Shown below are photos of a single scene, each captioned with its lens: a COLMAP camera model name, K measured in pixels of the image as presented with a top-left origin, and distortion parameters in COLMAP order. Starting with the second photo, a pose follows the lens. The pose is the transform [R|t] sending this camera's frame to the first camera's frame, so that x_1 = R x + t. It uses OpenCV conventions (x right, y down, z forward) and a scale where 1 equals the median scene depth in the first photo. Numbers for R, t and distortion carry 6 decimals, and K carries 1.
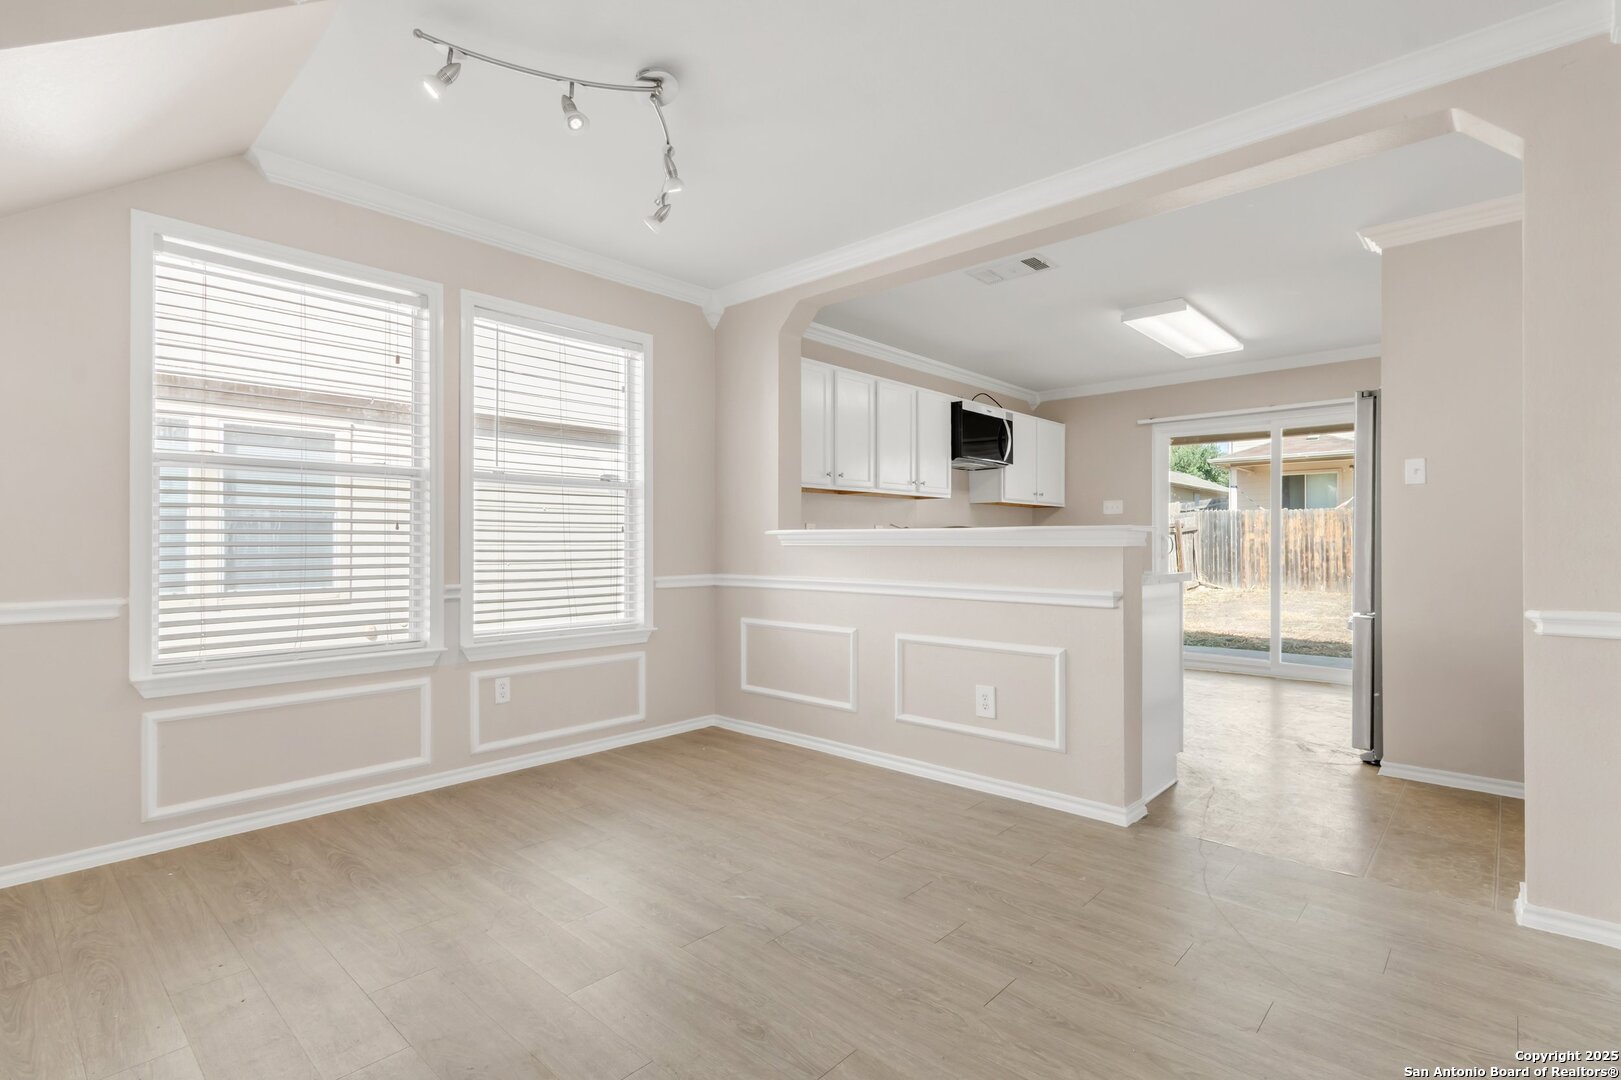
lens RADIAL K [[761.4, 0, 817.3], [0, 761.4, 543.7], [0, 0, 1]] dist [-0.000357, 0.000369]
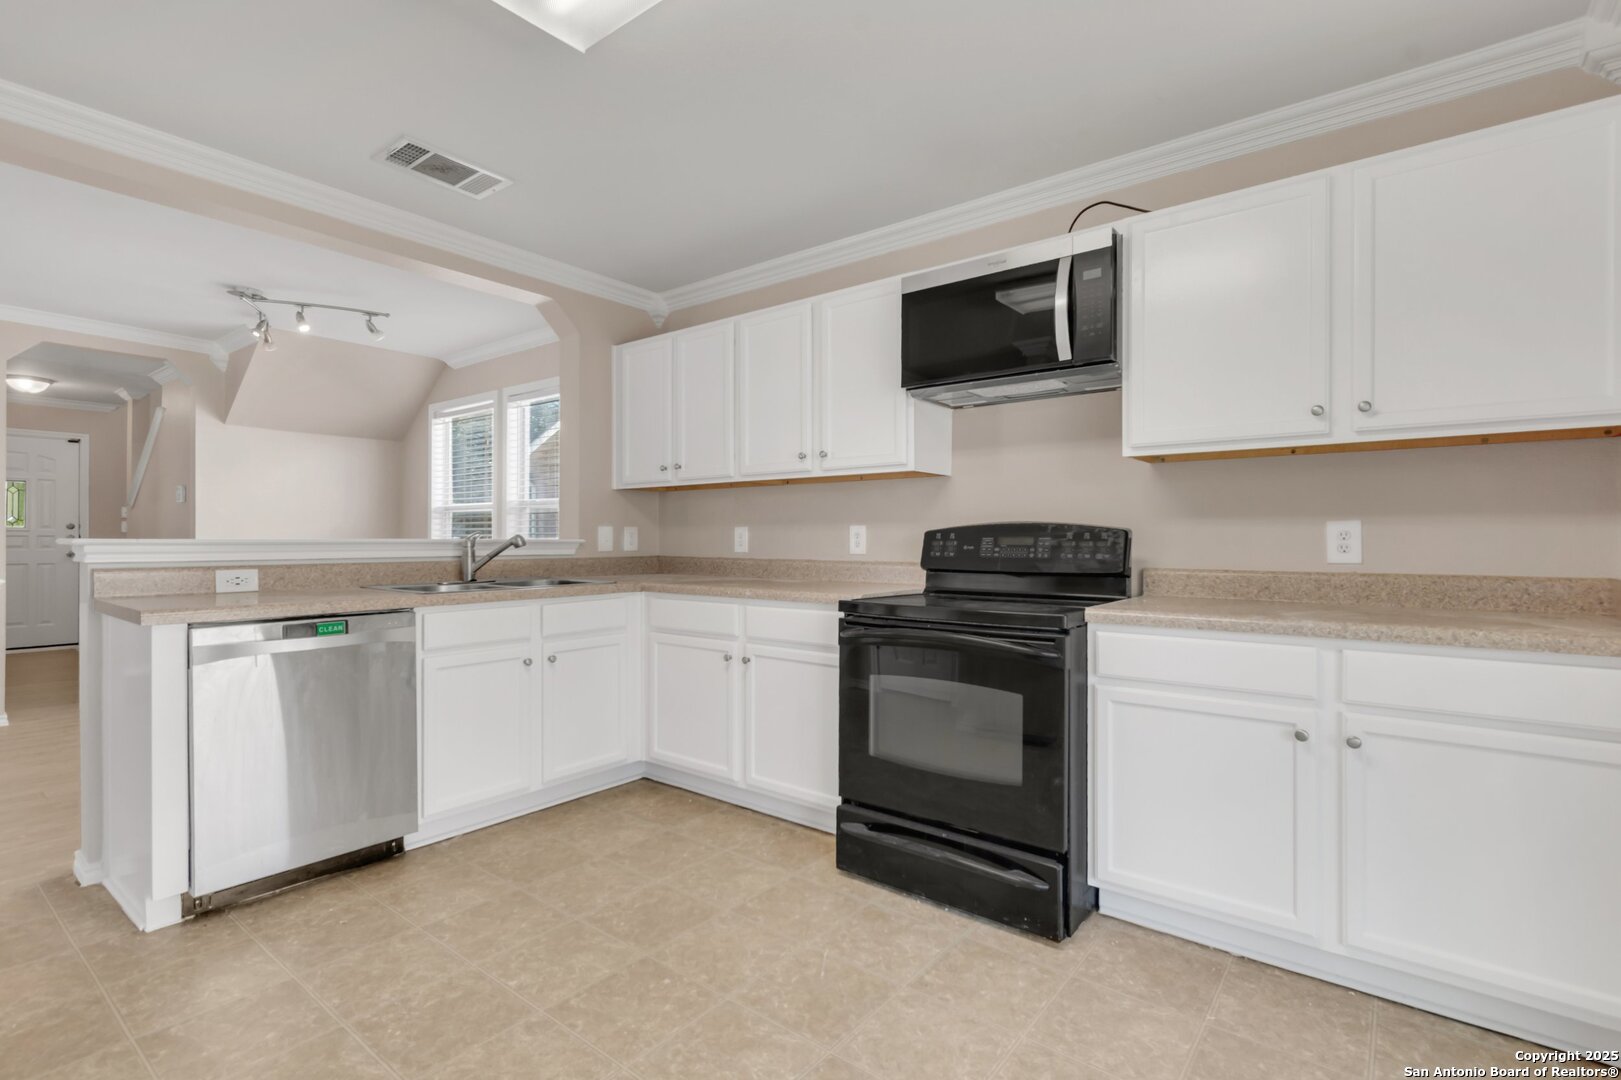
lens RADIAL K [[754.1, 0, 821.6], [0, 754.1, 535.3], [0, 0, 1]] dist [0.001310, 0.000247]
pose [[0.084590, -0.002506, -0.996413, 0.220908], [-0.002949, 0.999992, -0.002765, -0.004491], [0.996411, 0.003172, 0.084582, 0.288062]]
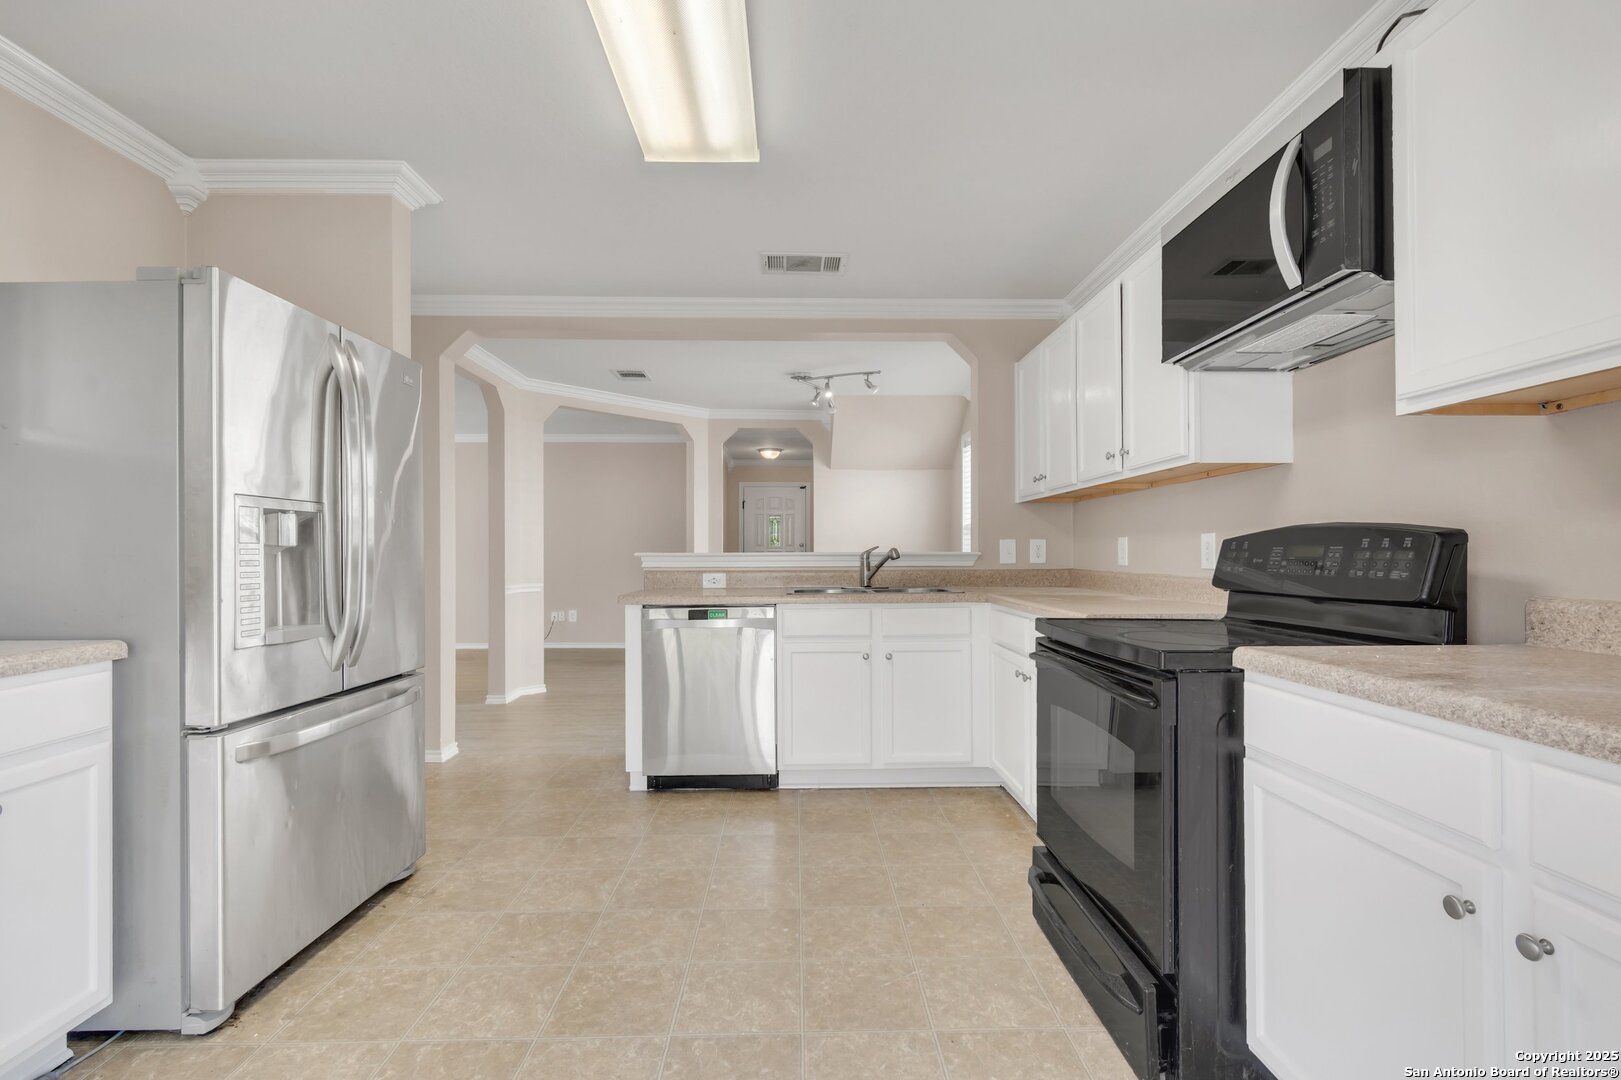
lens RADIAL K [[761.4, 0, 817.3], [0, 761.4, 543.7], [0, 0, 1]] dist [-0.000357, 0.000369]
pose [[-0.715461, -0.004796, -0.698636, 0.196311], [0.003177, 0.999944, -0.010118, -0.004064], [0.698646, -0.009459, -0.715405, 0.371473]]
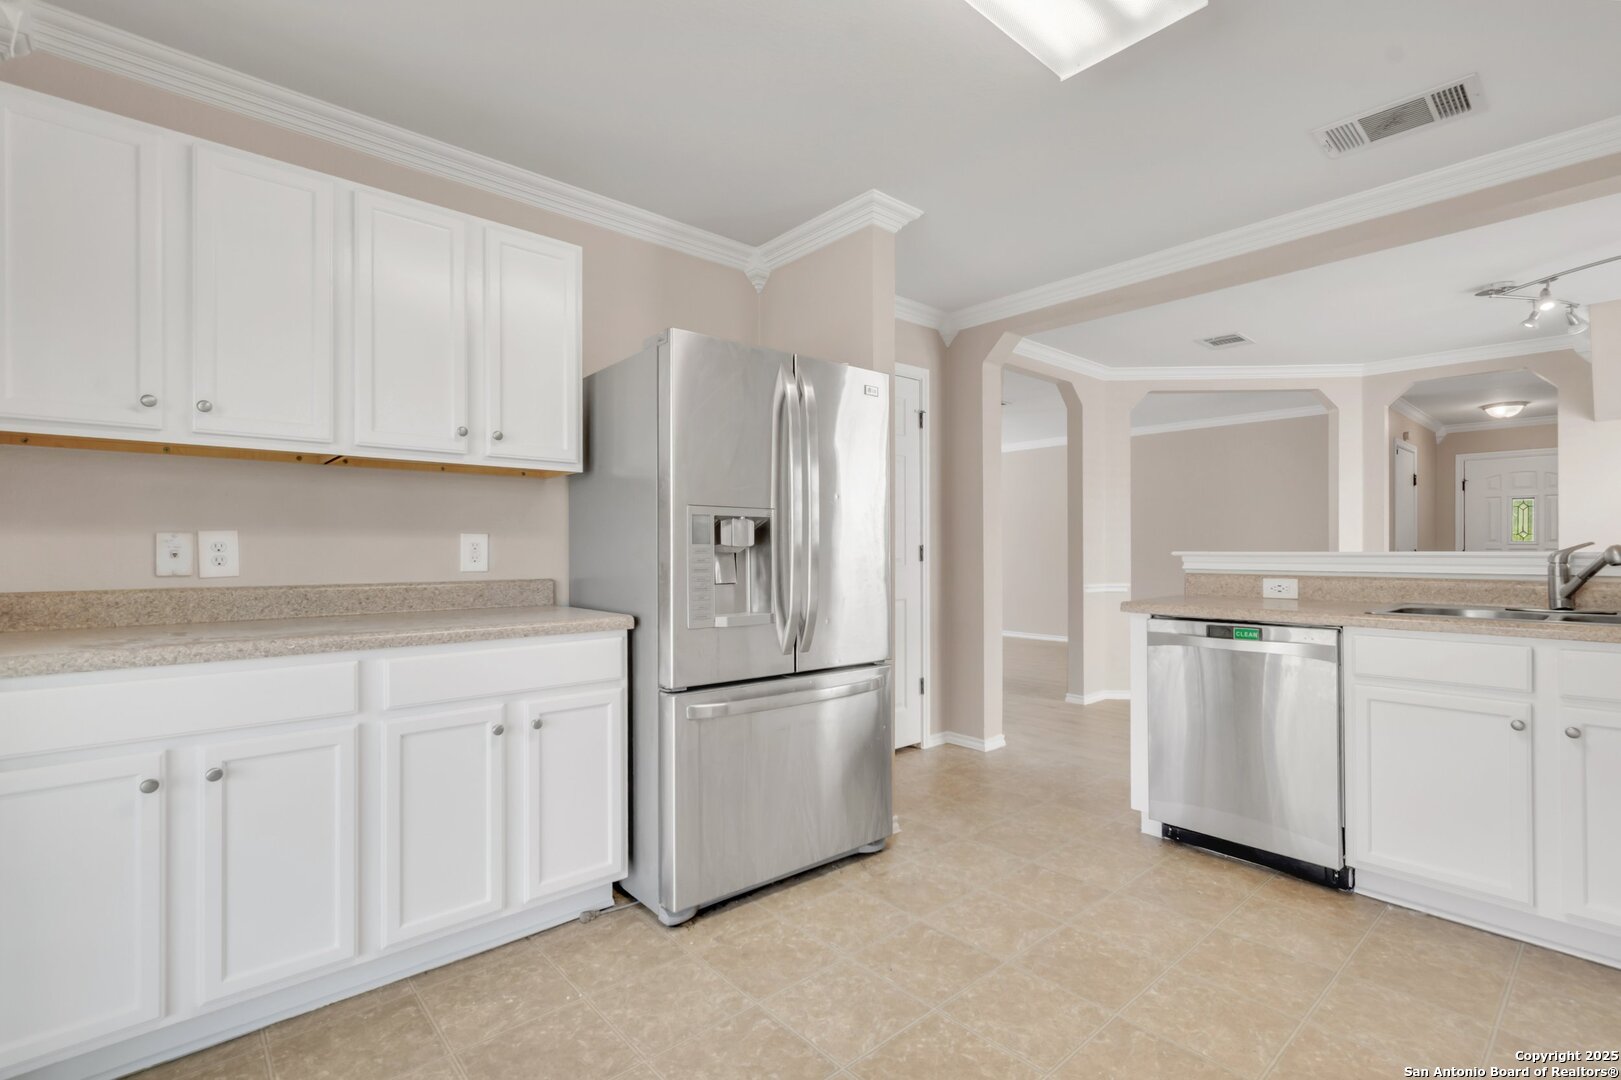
lens RADIAL K [[740.6, 0, 807.5], [0, 740.6, 544.2], [0, 0, 1]] dist [0.001004, -0.000077]
pose [[-0.994752, 0.002379, 0.102289, 0.147383], [0.001644, 0.999972, -0.007273, -0.004495], [-0.102304, -0.007067, -0.994728, 0.365718]]
